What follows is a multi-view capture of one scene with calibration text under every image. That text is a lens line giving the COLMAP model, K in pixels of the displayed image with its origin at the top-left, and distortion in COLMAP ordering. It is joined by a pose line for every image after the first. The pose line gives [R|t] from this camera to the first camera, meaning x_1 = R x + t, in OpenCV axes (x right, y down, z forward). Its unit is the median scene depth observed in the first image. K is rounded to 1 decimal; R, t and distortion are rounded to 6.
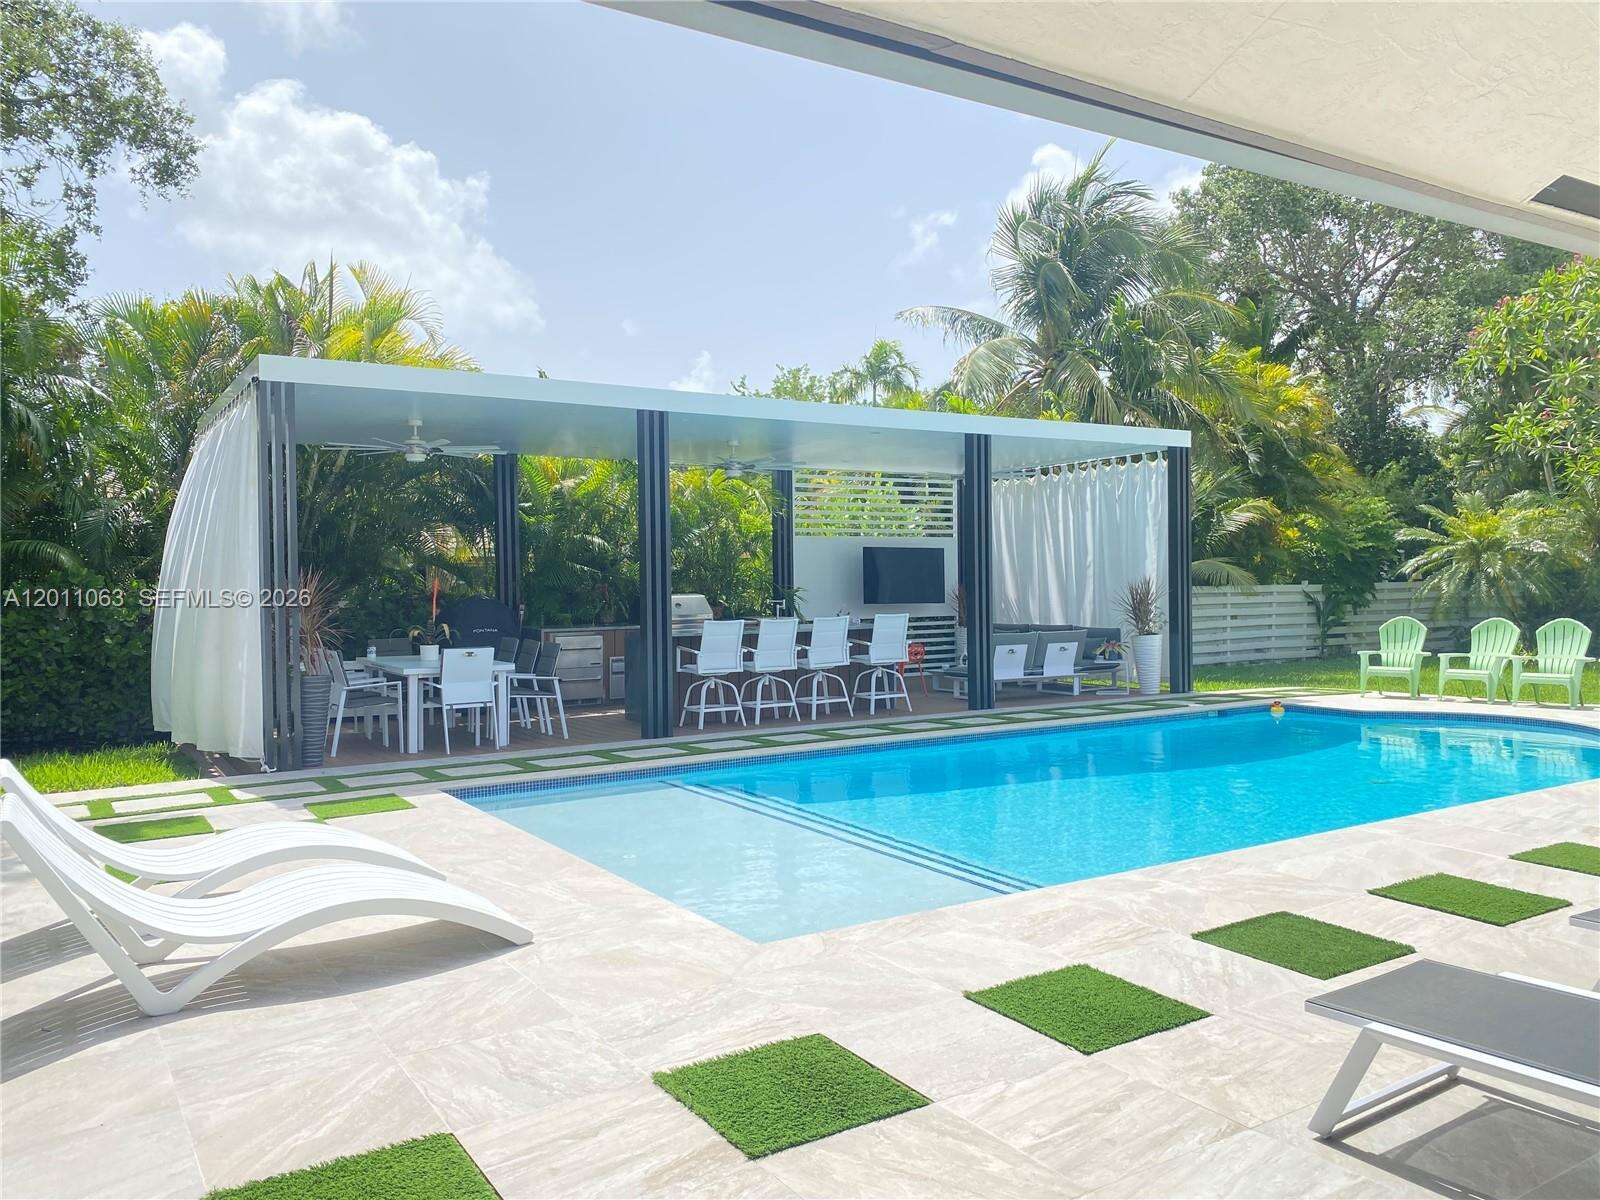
lens RADIAL K [[1214.5, 0, 813.8], [0, 1214.5, 601.8], [0, 0, 1]] dist [0.006357, -0.003734]
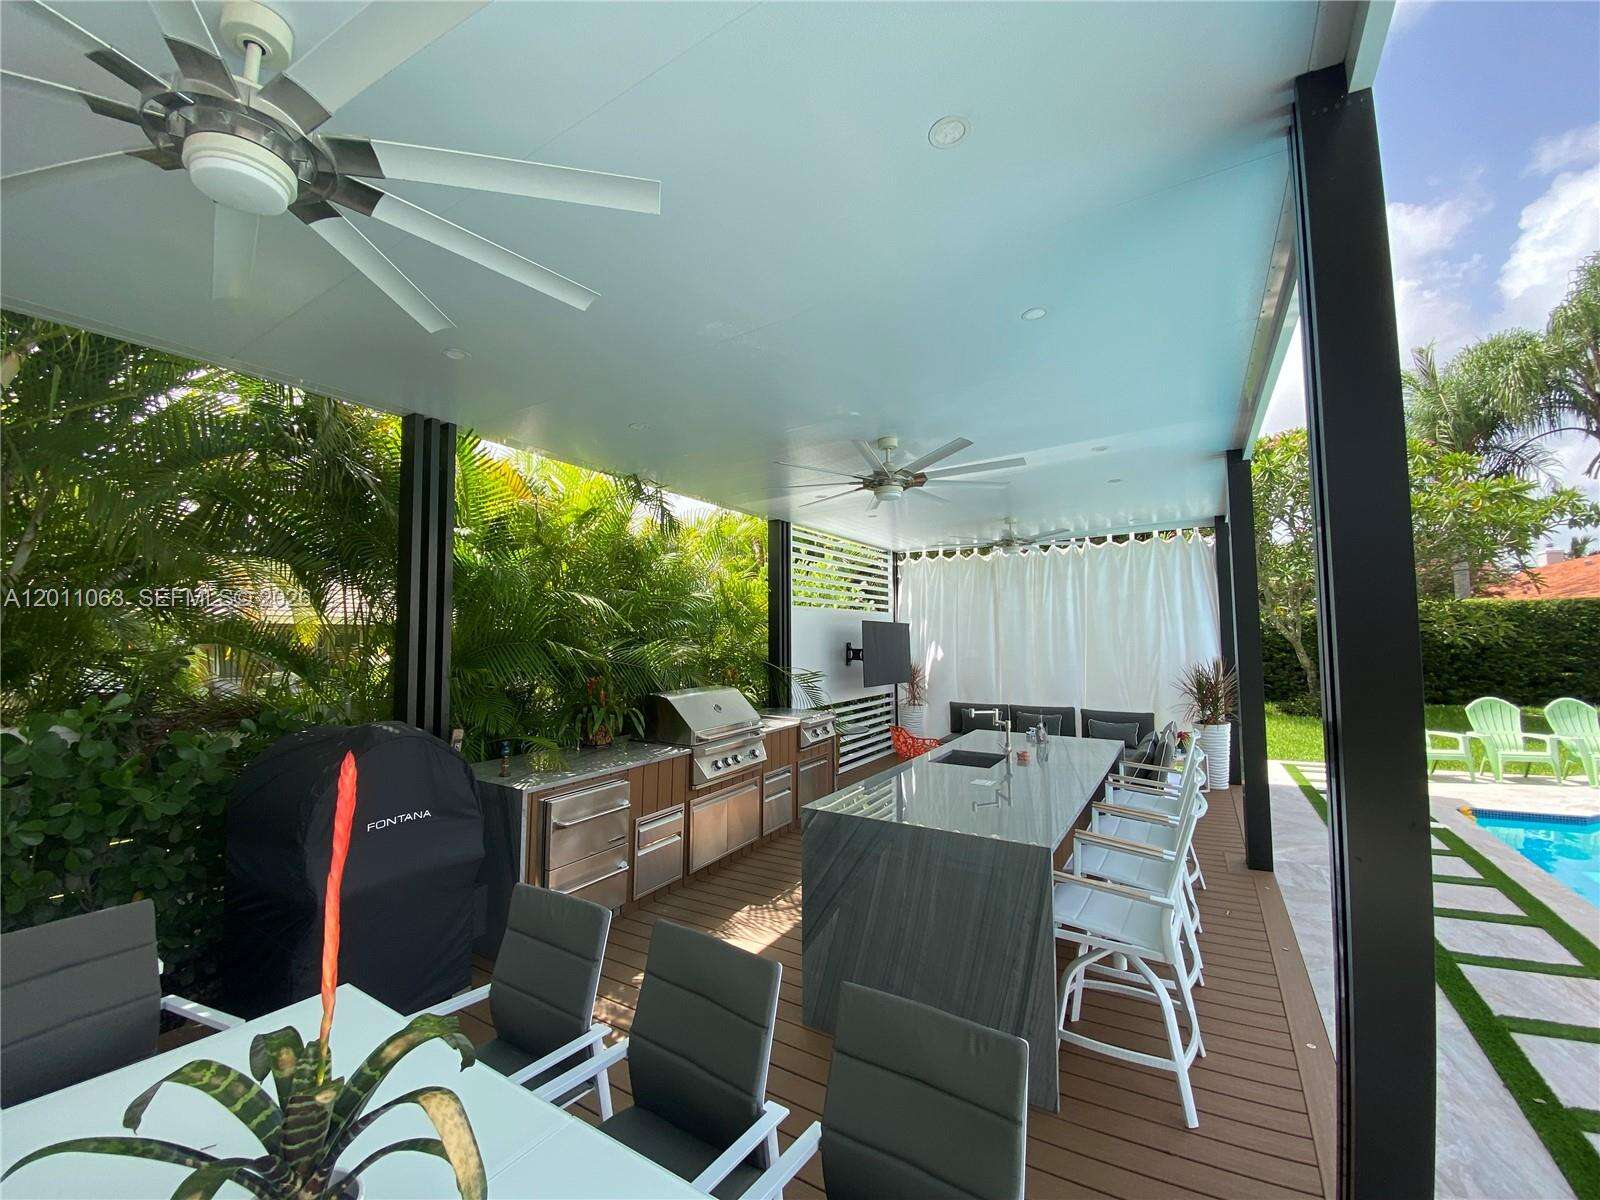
lens RADIAL K [[649.1, 0, 787.4], [0, 649.1, 598.0], [0, 0, 1]] dist [0.051925, -0.035991]
pose [[0.904969, 0.032862, 0.424206, -0.248426], [0.001461, 0.996767, -0.080333, -0.029801], [-0.425475, 0.073319, 0.901995, 0.741191]]
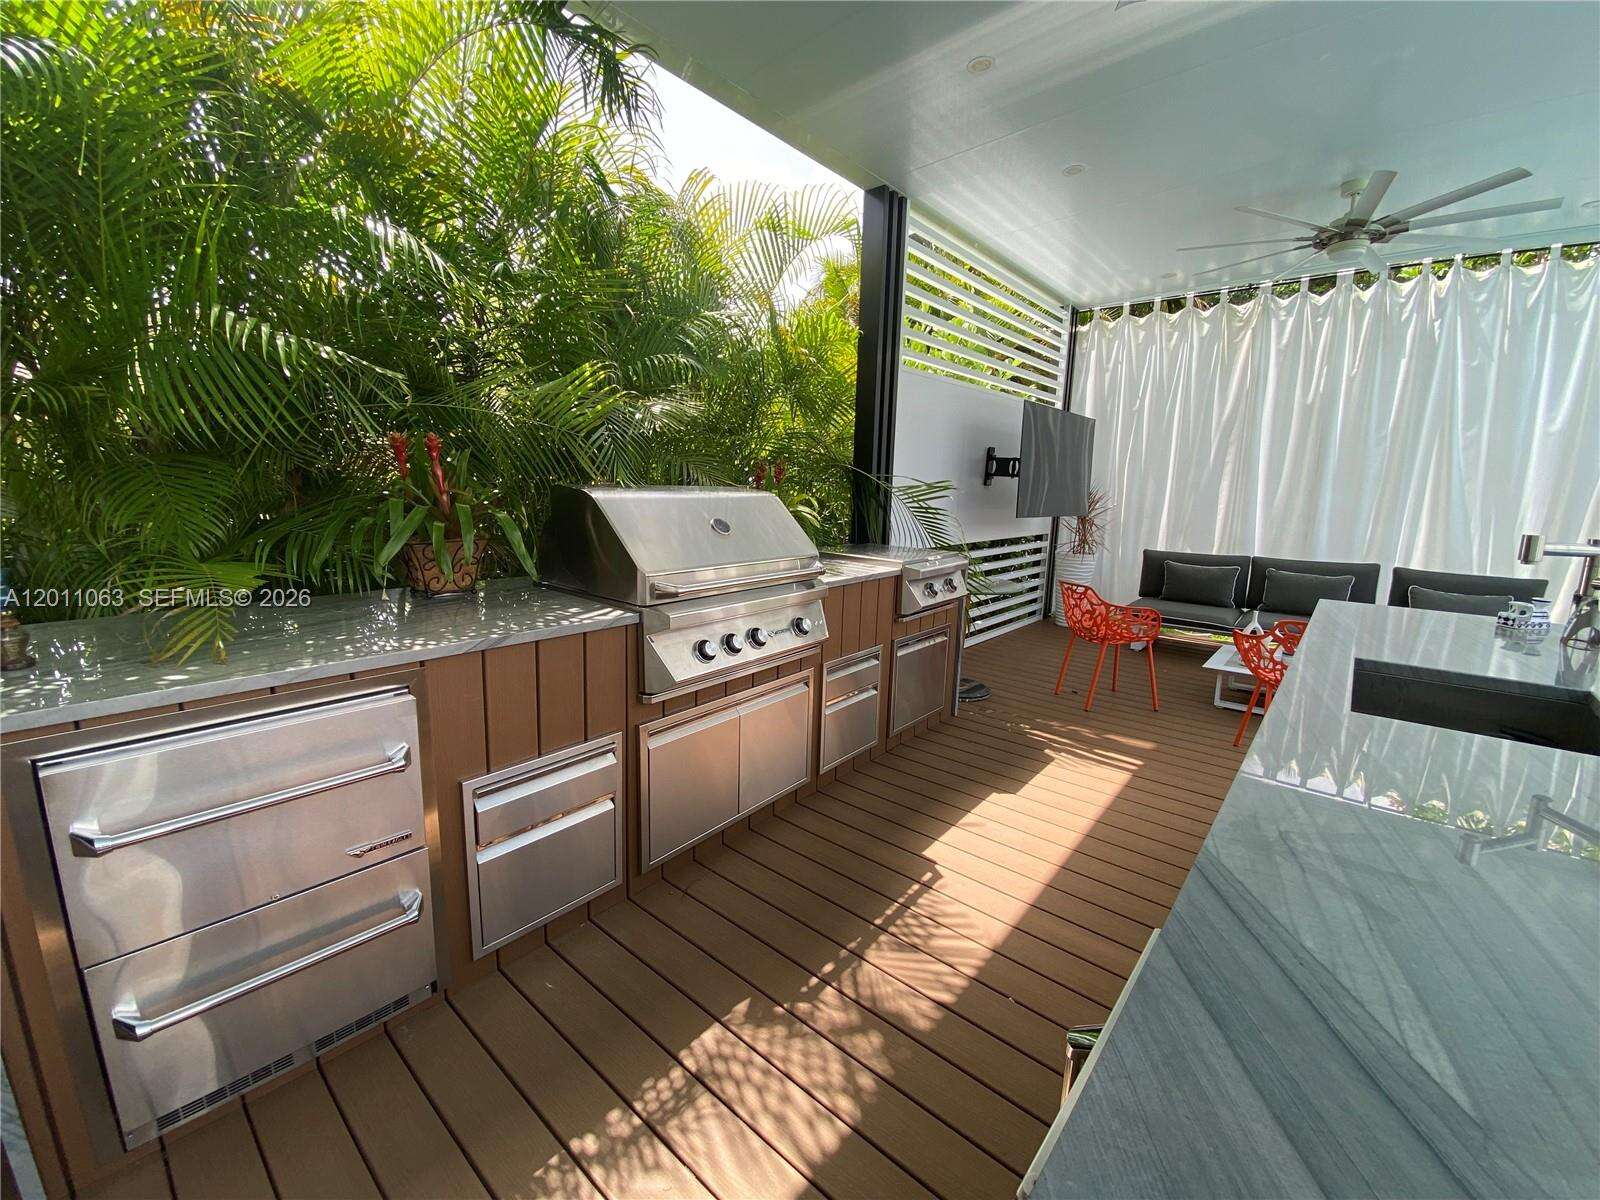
lens RADIAL K [[649.1, 0, 787.4], [0, 649.1, 598.0], [0, 0, 1]] dist [0.051925, -0.035991]
pose [[0.961495, -0.015786, 0.274370, -0.173646], [-0.026405, 0.988424, 0.149403, -0.009576], [-0.273552, -0.150895, 0.949947, 0.891328]]
